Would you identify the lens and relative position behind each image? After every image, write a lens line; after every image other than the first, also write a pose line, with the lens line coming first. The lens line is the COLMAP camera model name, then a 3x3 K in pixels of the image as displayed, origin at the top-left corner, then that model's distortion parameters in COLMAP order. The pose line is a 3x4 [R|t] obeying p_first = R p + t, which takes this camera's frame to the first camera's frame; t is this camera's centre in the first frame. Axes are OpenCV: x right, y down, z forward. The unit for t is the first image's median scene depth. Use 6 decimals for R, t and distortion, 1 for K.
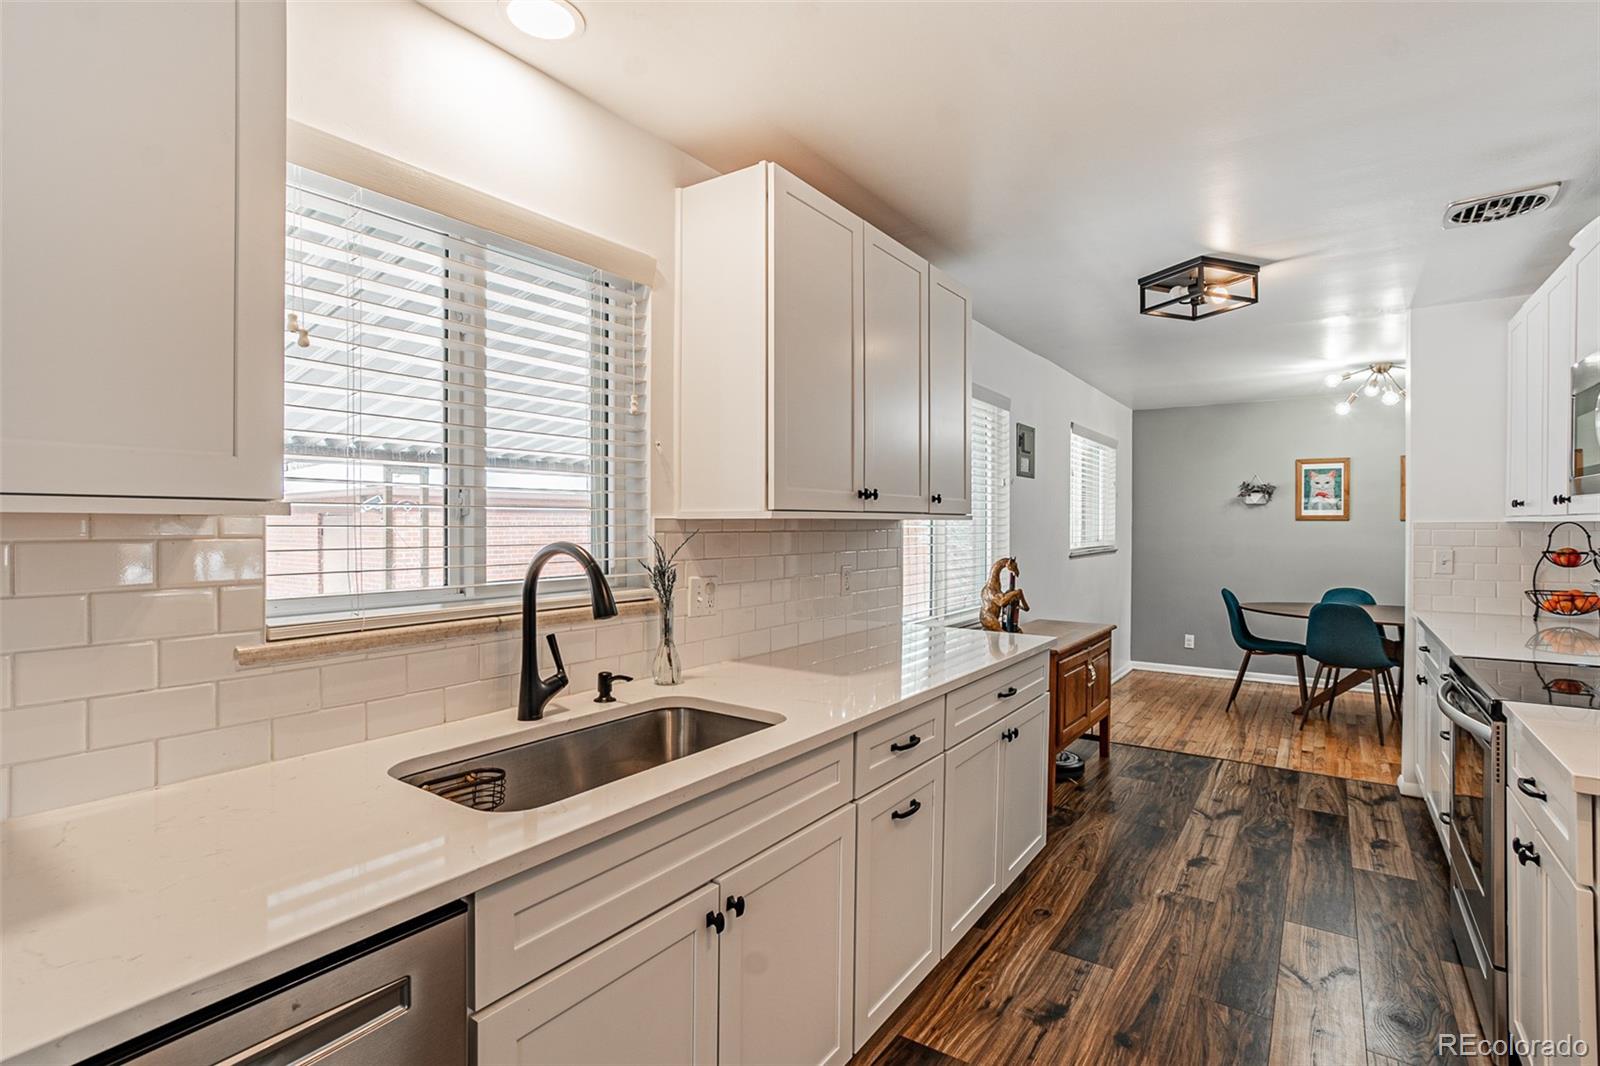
lens RADIAL K [[774.0, 0, 796.8], [0, 774.0, 522.4], [0, 0, 1]] dist [-0.049895, 0.027923]
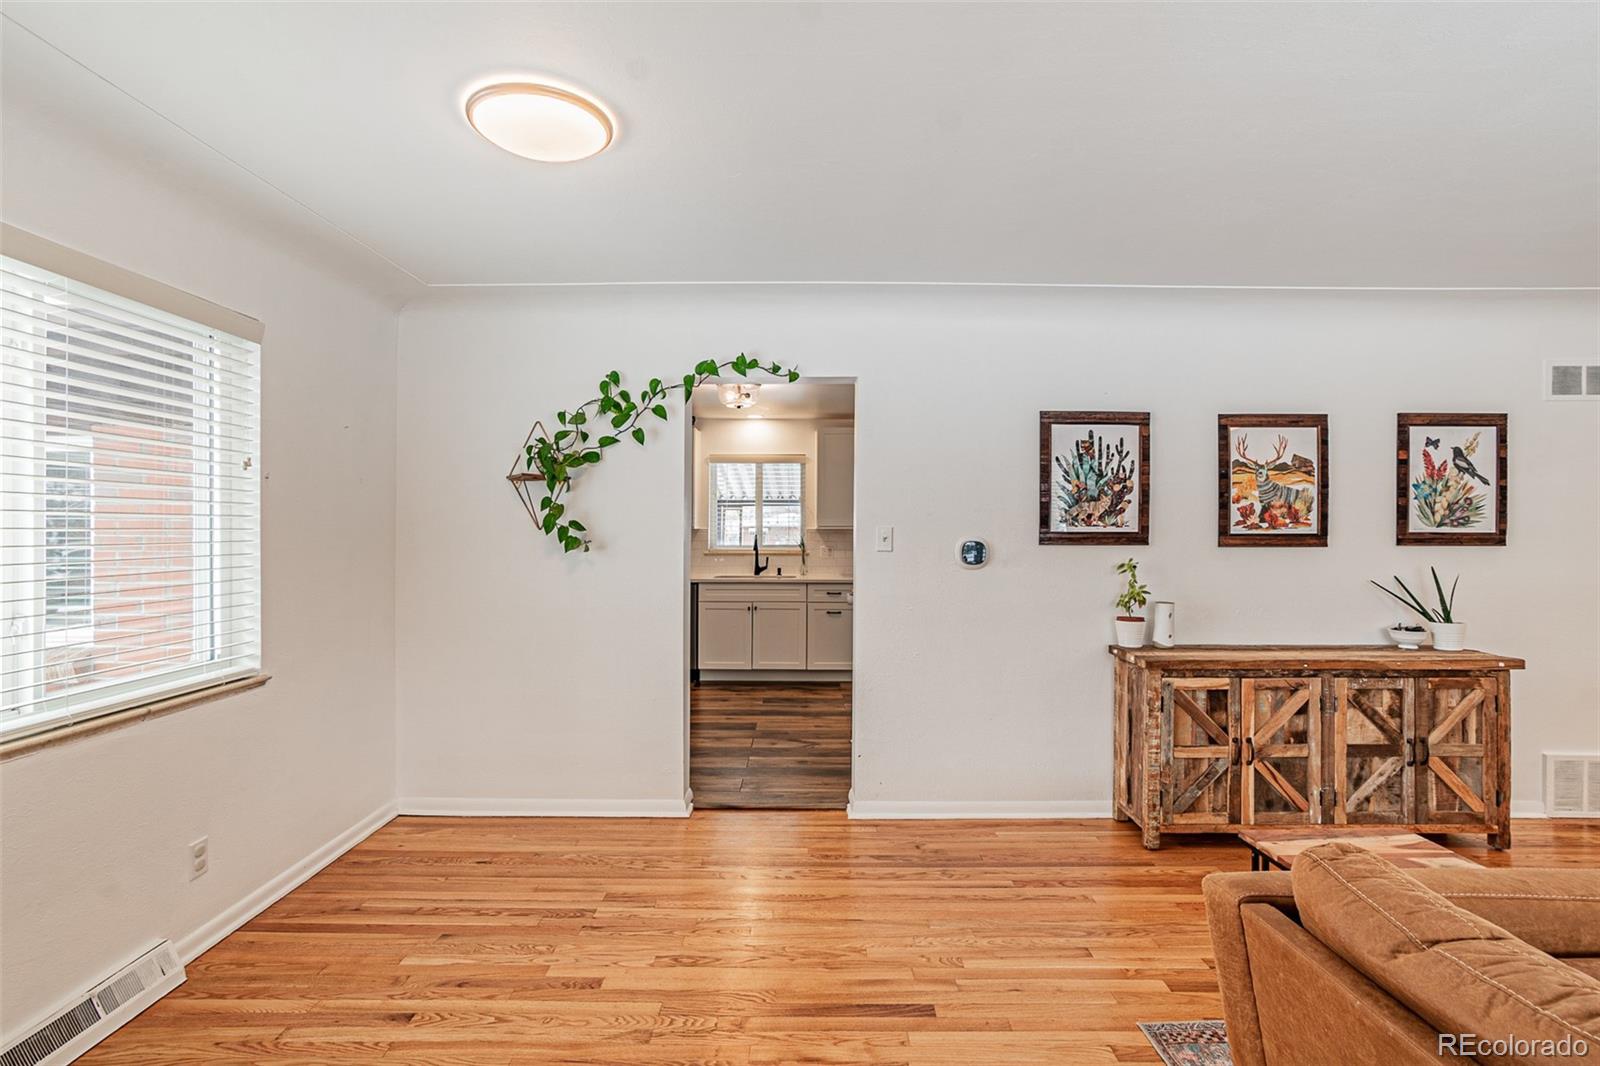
lens RADIAL K [[758.3, 0, 776.9], [0, 758.3, 531.8], [0, 0, 1]] dist [-0.042598, 0.022438]
pose [[0.531550, 0.001257, -0.847026, 2.244264], [-0.001267, 0.999999, 0.000689, 0.004401], [0.847026, 0.000707, 0.531551, -0.799665]]
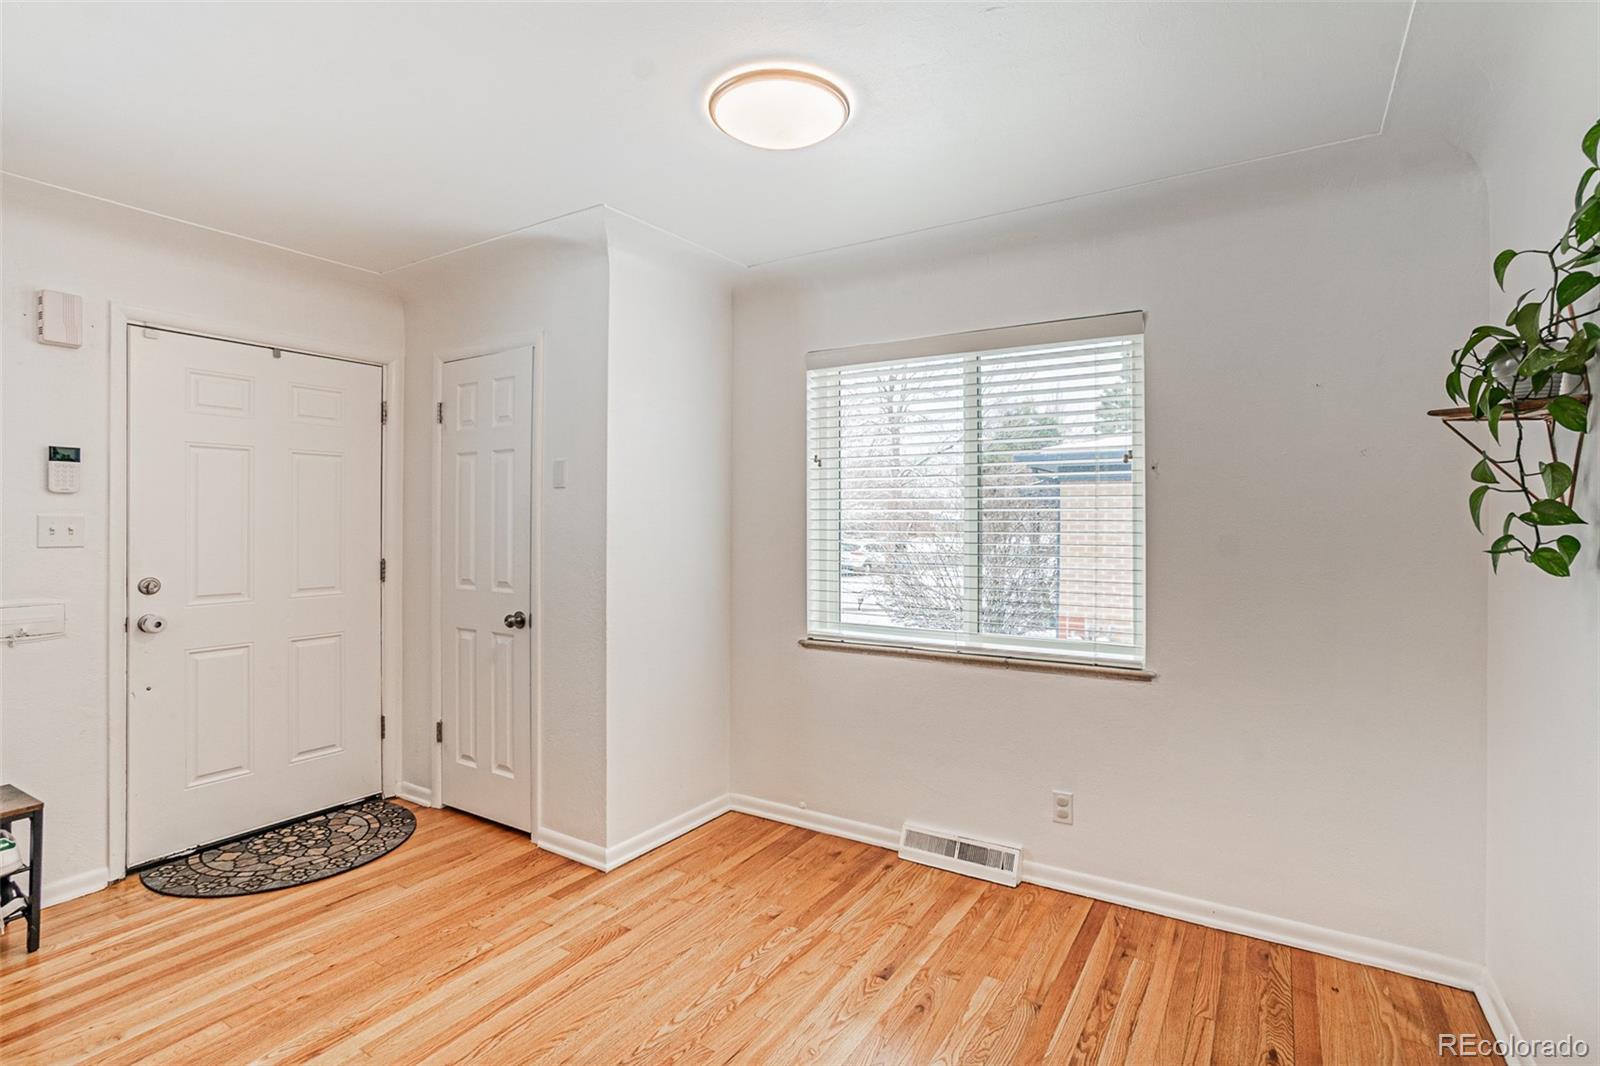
lens RADIAL K [[767.8, 0, 819.3], [0, 767.8, 516.9], [0, 0, 1]] dist [-0.047294, 0.025033]
pose [[-0.998951, -0.003764, -0.045634, 1.481888], [-0.003586, 0.999986, -0.003970, 0.002233], [0.045648, -0.003802, -0.998950, 0.147084]]
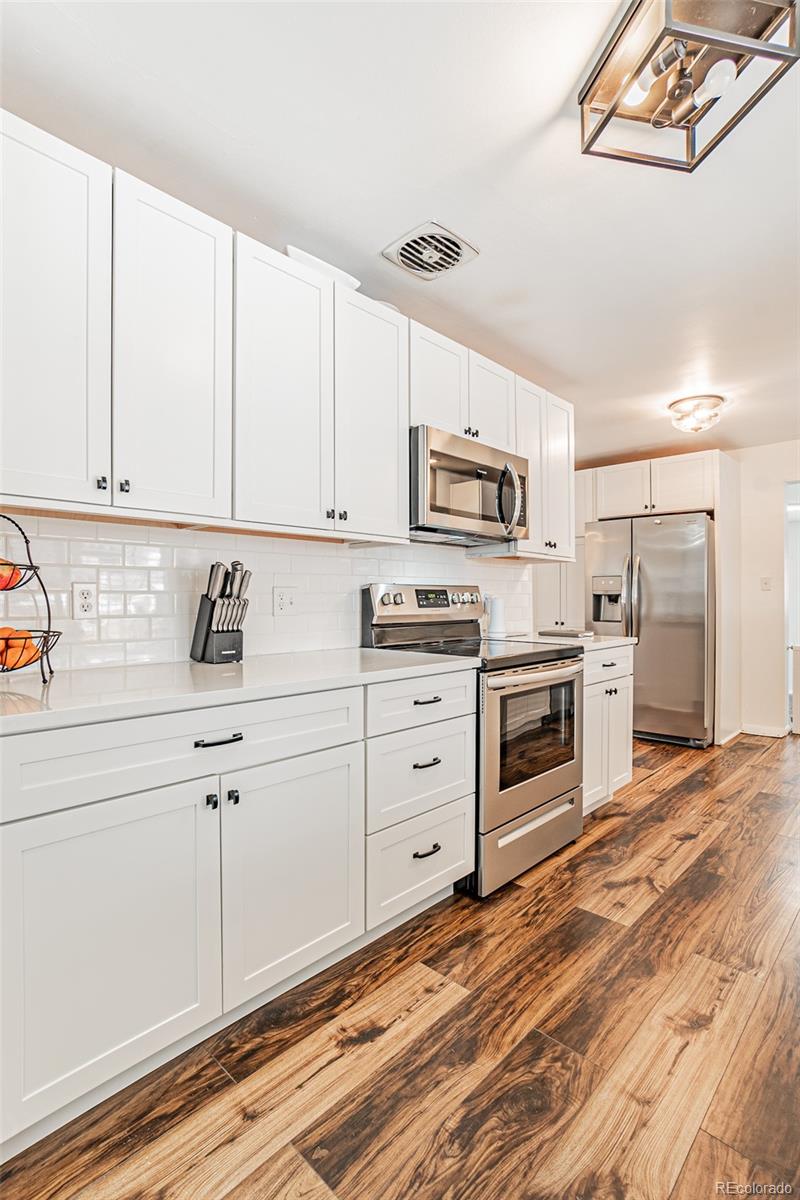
lens RADIAL K [[569.7, 0, 398.0], [0, 569.7, 597.7], [0, 0, 1]] dist [-0.047725, 0.024207]
pose [[-0.986310, 0.000792, 0.164902, 0.859798], [0.000469, 0.999998, -0.002000, 0.088524], [-0.164903, -0.001896, -0.986308, 1.867761]]
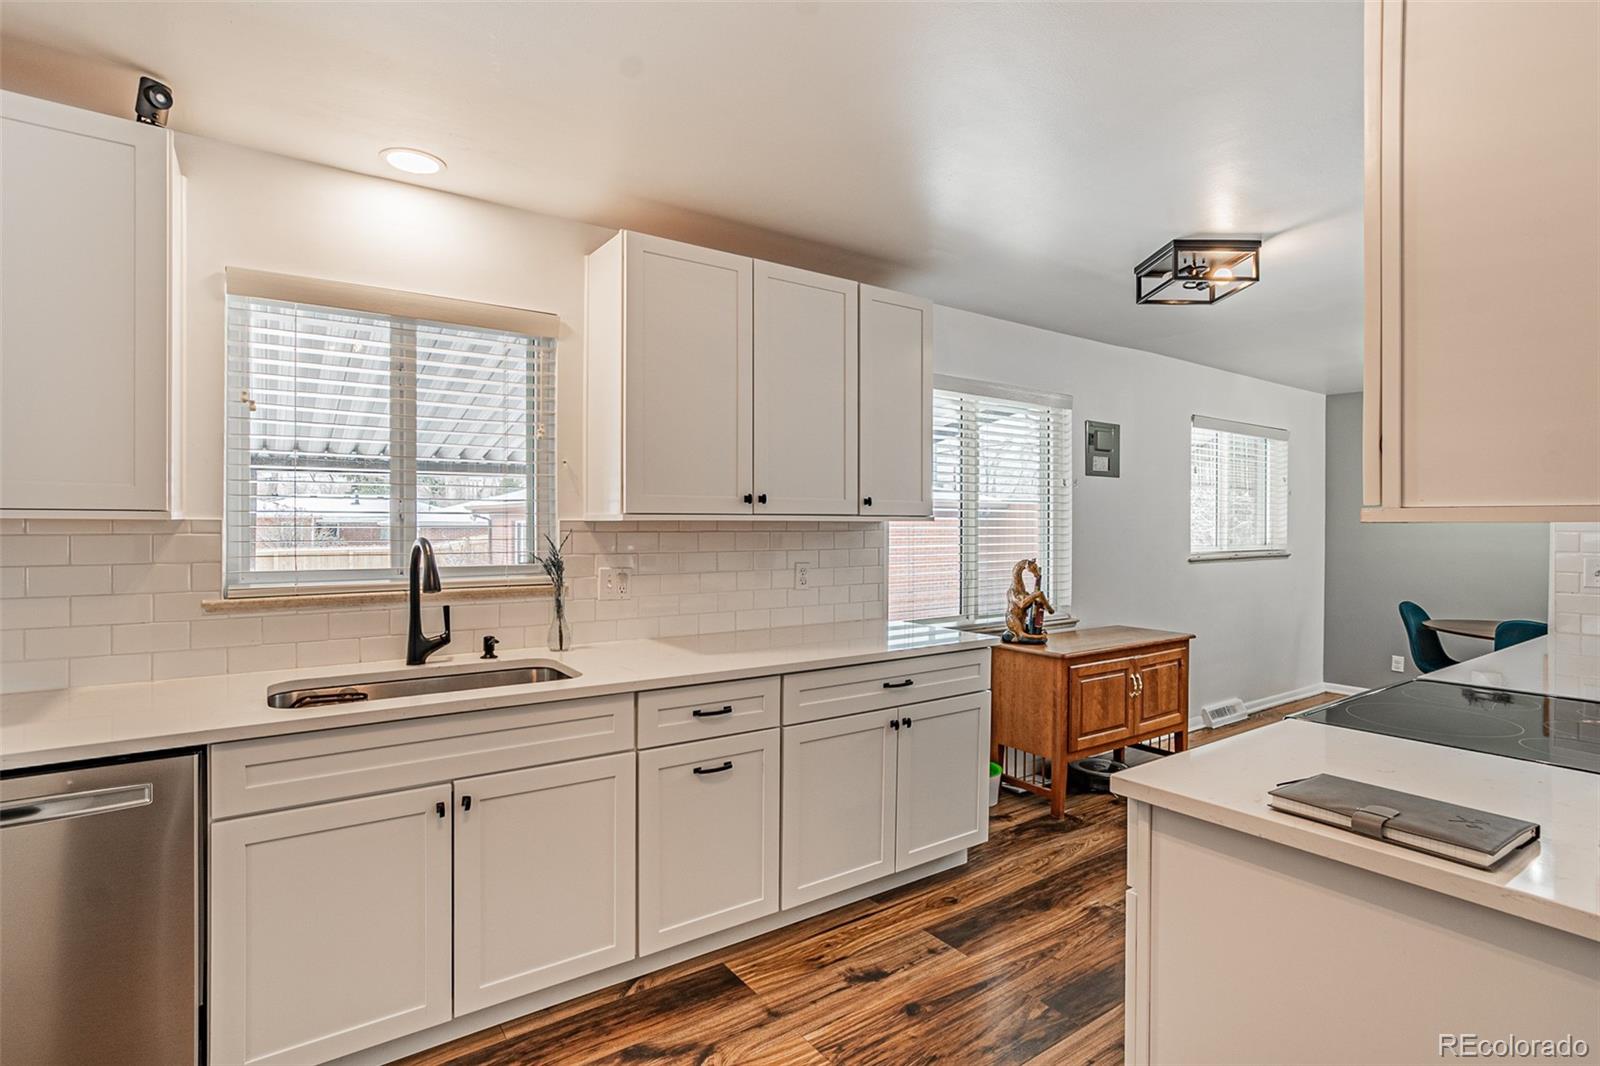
lens RADIAL K [[784.0, 0, 822.2], [0, 784.0, 525.0], [0, 0, 1]] dist [-0.051689, 0.025939]
pose [[0.943492, 0.001170, -0.331395, 0.540281], [-0.000570, 0.999998, 0.001908, -0.000328], [0.331396, -0.001611, 0.943490, -0.053060]]
